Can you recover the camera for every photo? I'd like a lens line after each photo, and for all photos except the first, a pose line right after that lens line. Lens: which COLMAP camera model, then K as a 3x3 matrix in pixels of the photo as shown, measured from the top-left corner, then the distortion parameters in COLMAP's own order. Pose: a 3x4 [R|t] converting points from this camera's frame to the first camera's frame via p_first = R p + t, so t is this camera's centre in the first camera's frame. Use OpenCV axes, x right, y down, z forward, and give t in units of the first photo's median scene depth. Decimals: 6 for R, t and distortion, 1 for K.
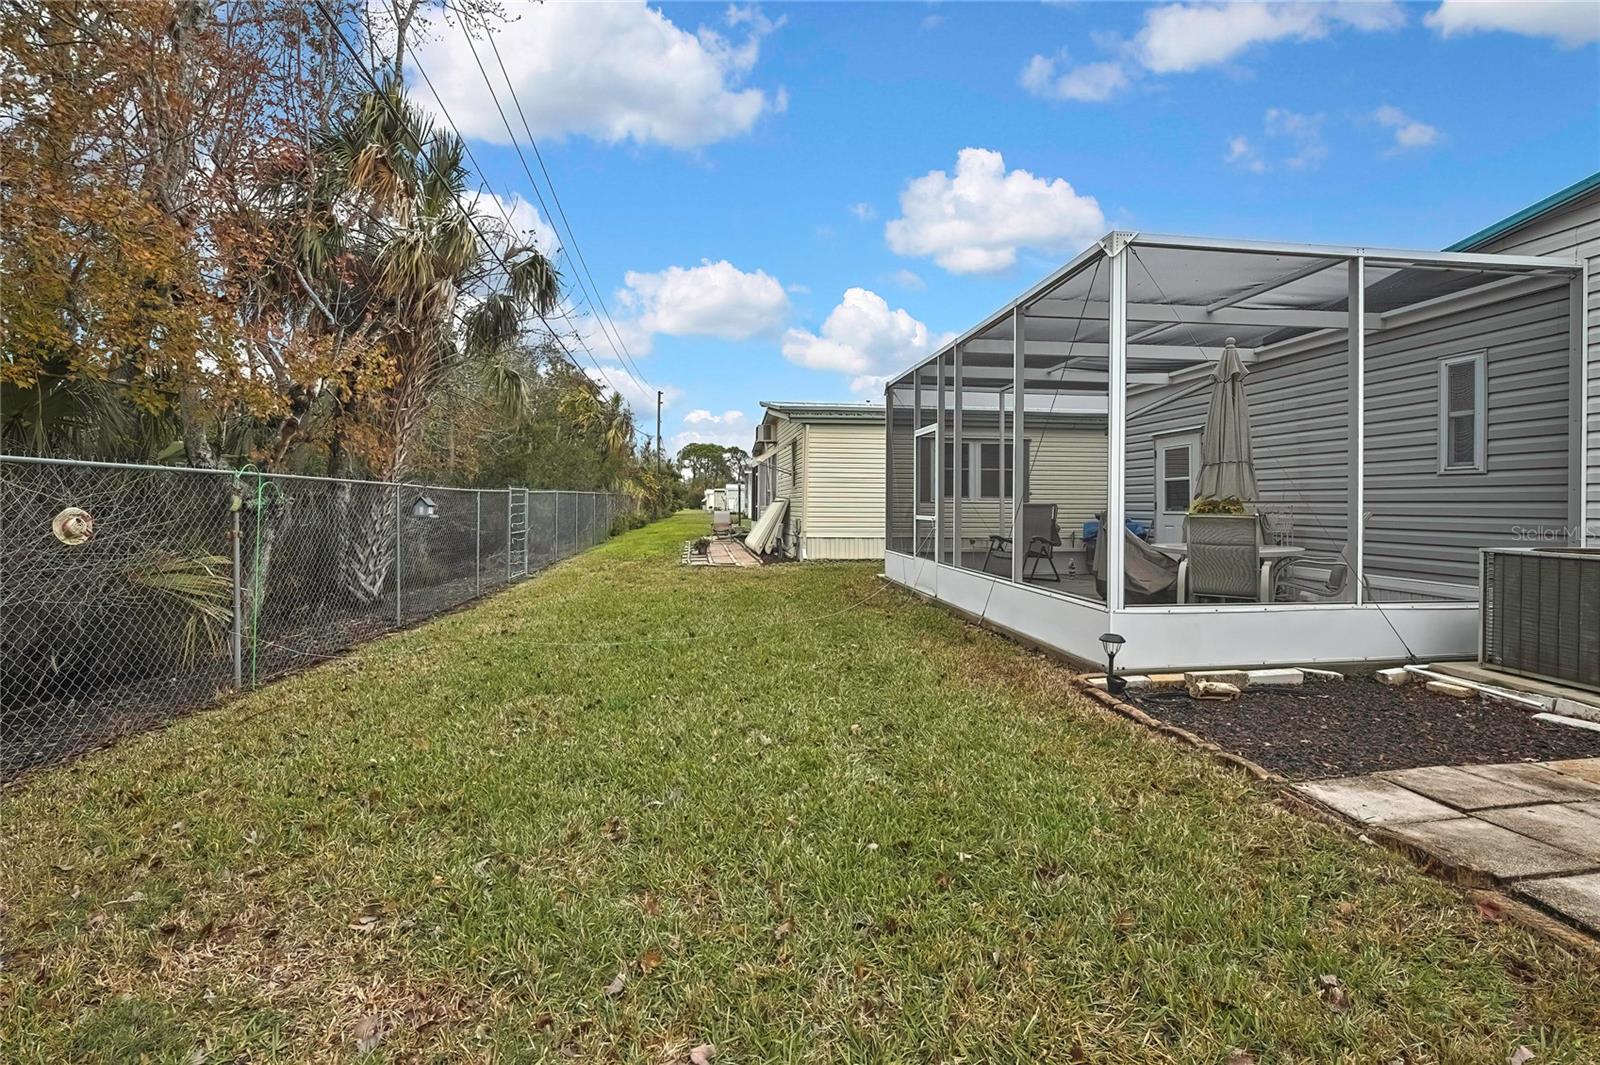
lens RADIAL K [[715.6, 0, 807.5], [0, 715.6, 507.4], [0, 0, 1]] dist [-0.001259, -0.000205]
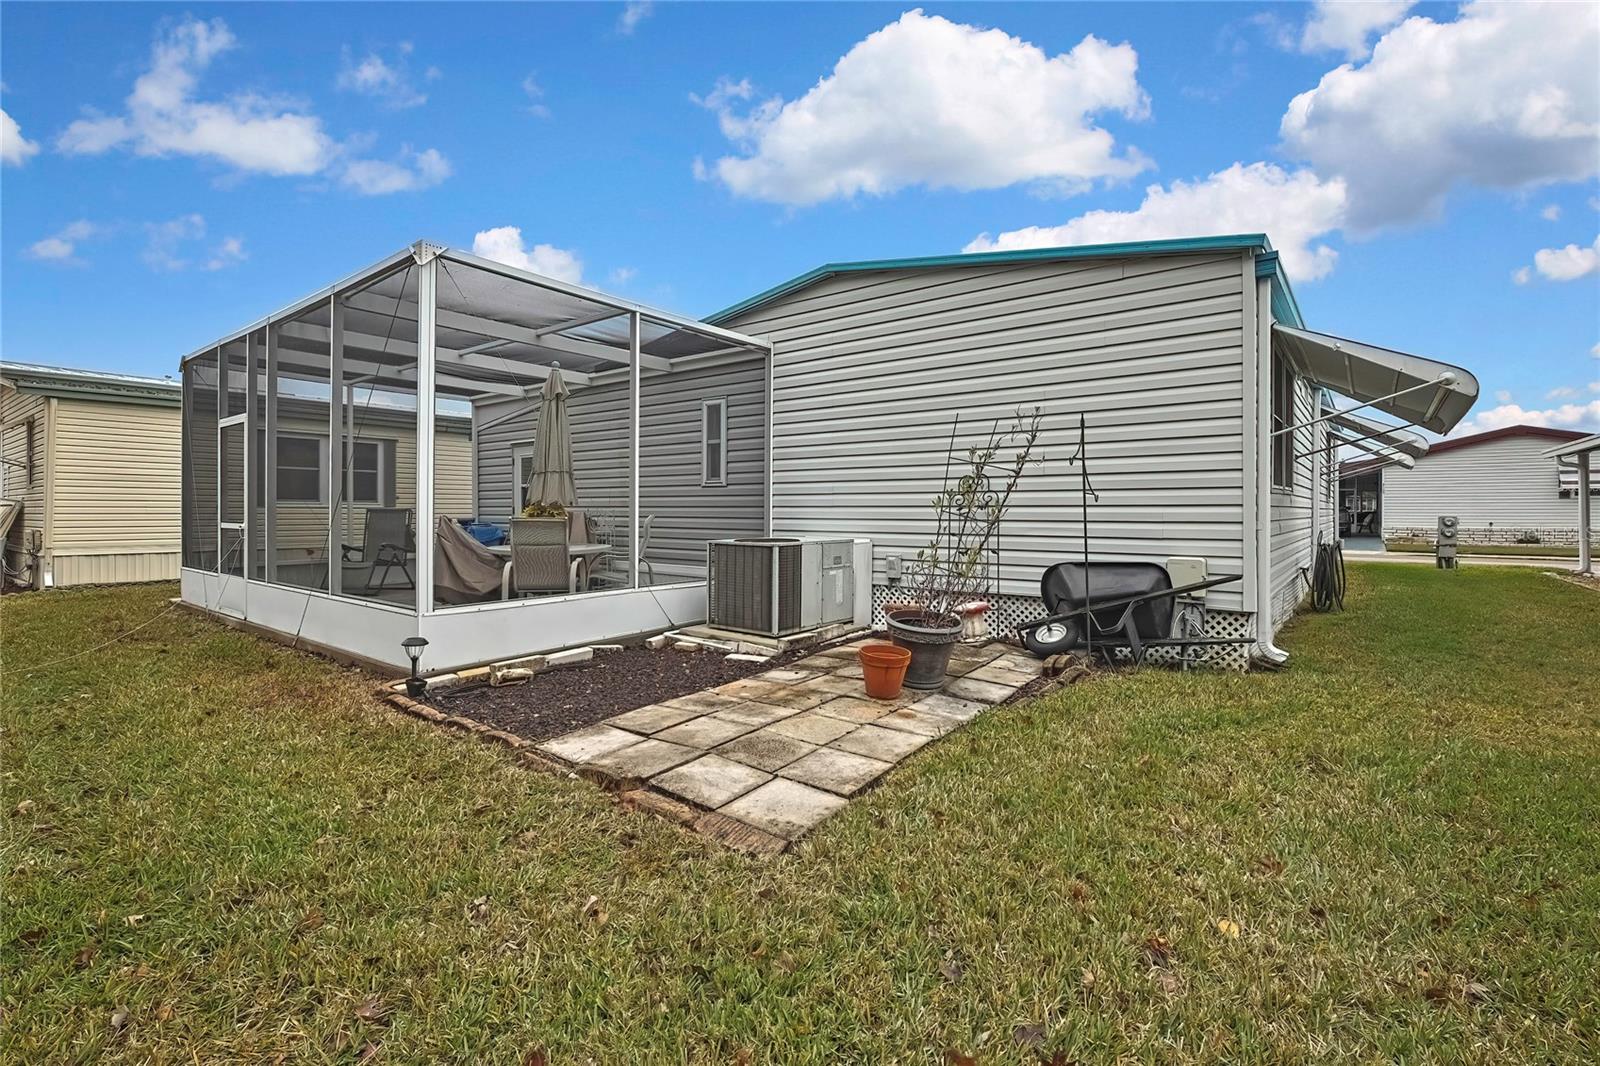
lens RADIAL K [[709.7, 0, 800.1], [0, 709.7, 511.0], [0, 0, 1]] dist [-0.003974, -0.000505]
pose [[0.709719, -0.003924, 0.704474, 0.107850], [0.004940, 0.999988, 0.000593, 0.000292], [-0.704468, 0.003059, 0.709729, -0.094958]]
